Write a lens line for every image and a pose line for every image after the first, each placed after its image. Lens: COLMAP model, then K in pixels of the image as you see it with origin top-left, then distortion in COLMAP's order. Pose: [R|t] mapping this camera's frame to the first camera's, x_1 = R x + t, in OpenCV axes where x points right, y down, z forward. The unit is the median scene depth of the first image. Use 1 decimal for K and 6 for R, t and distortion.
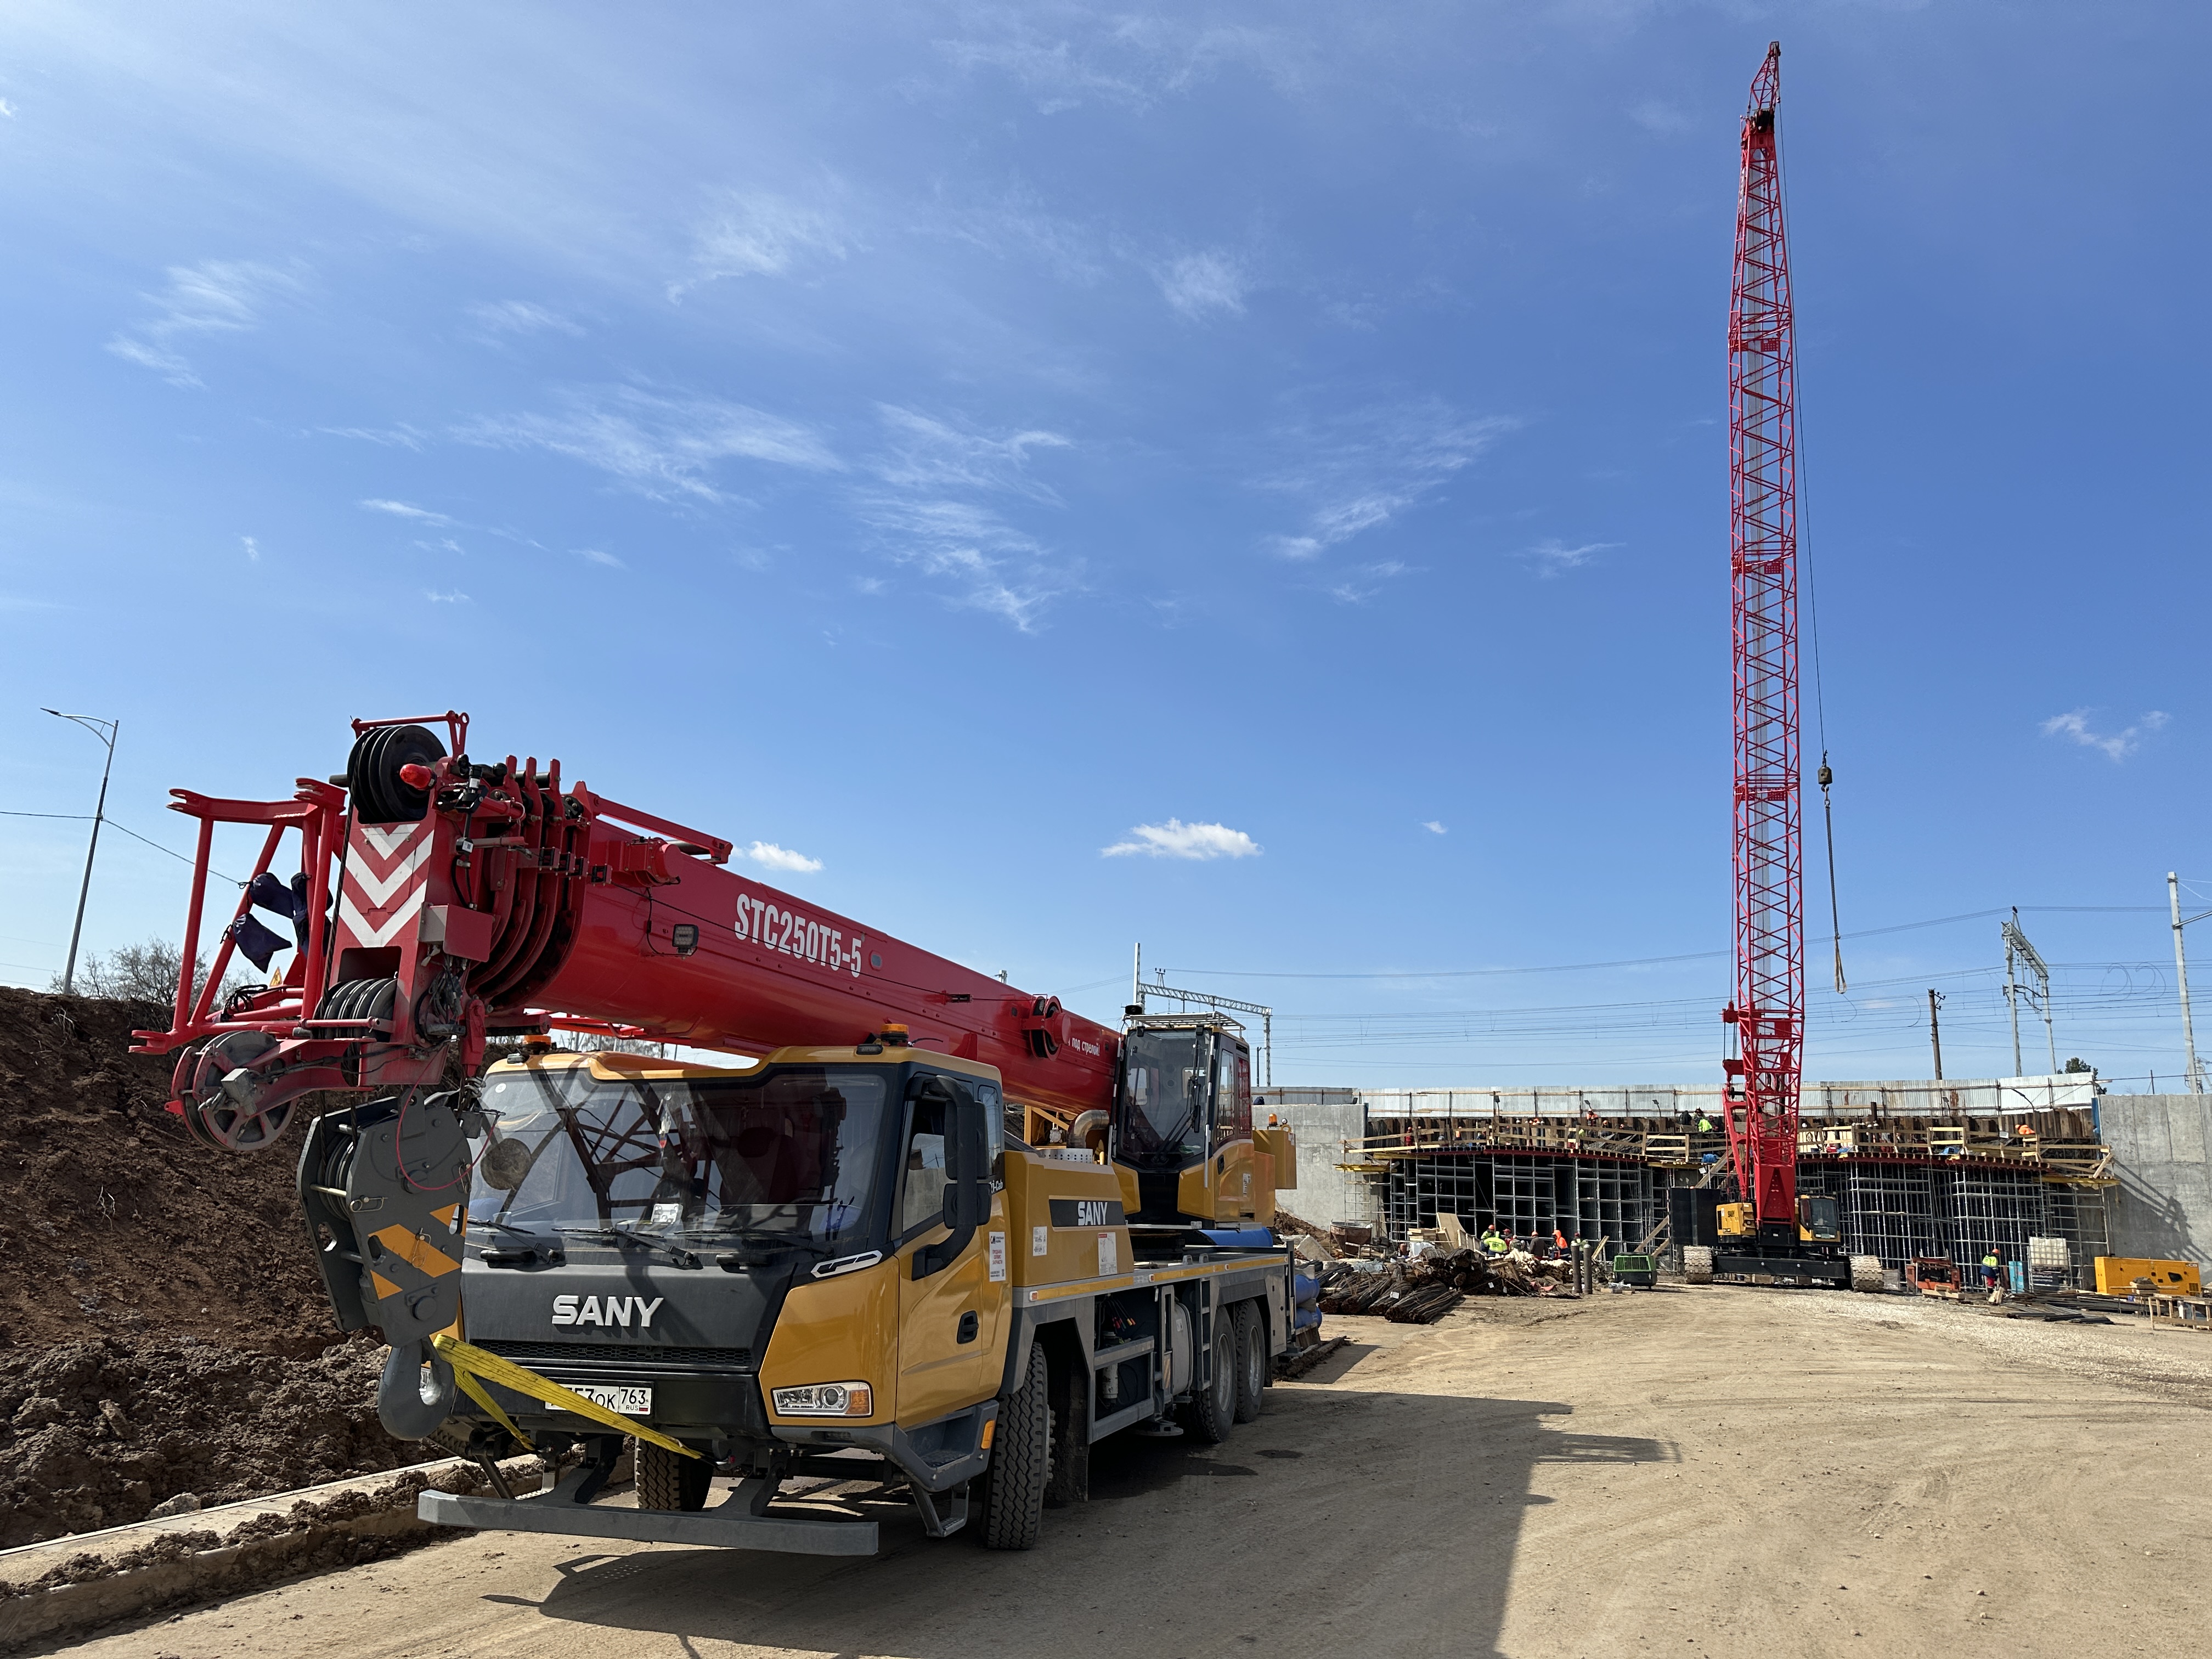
lens RADIAL K [[1577.3, 0, 1163.7], [0, 1577.3, 833.5], [0, 0, 1]] dist [-0.000186, -0.000962]
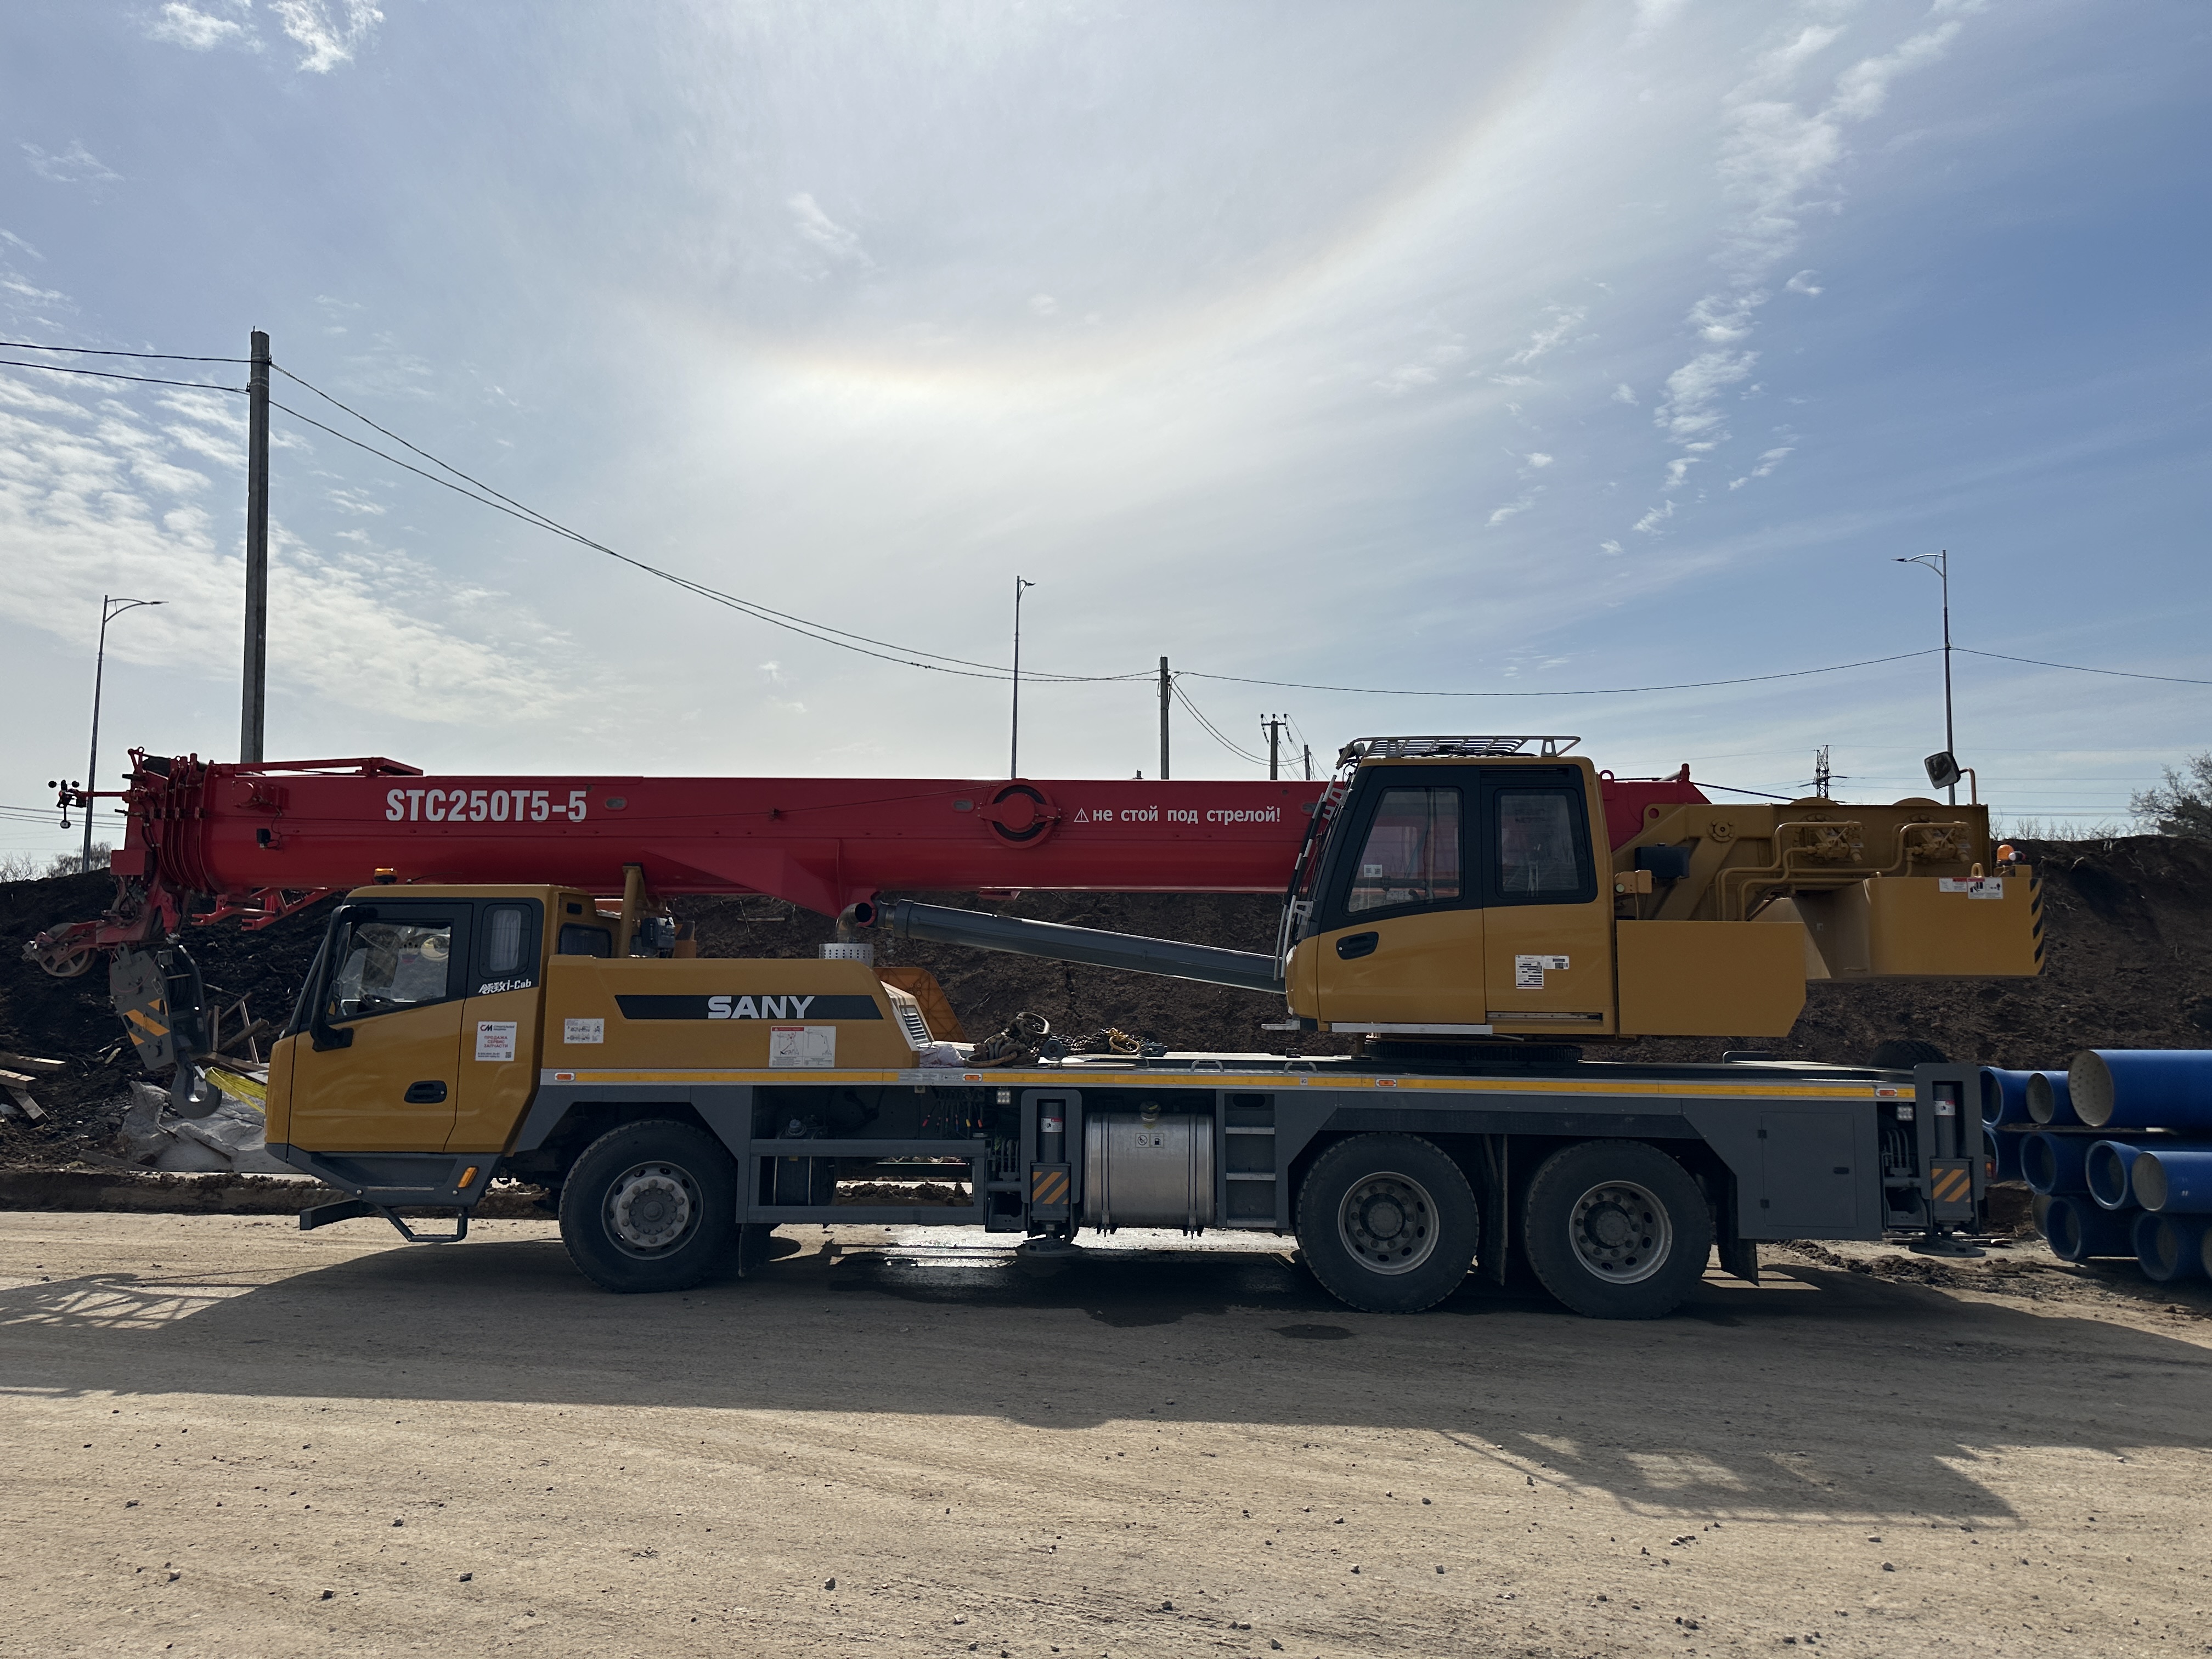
lens RADIAL K [[1563.2, 0, 1158.3], [0, 1563.2, 786.1], [0, 0, 1]] dist [0.076155, -0.107869]
pose [[0.226479, -0.135362, -0.964564, 1.298400], [0.222045, 0.971395, -0.084184, 0.313957], [0.948369, -0.195111, 0.250057, 1.301613]]
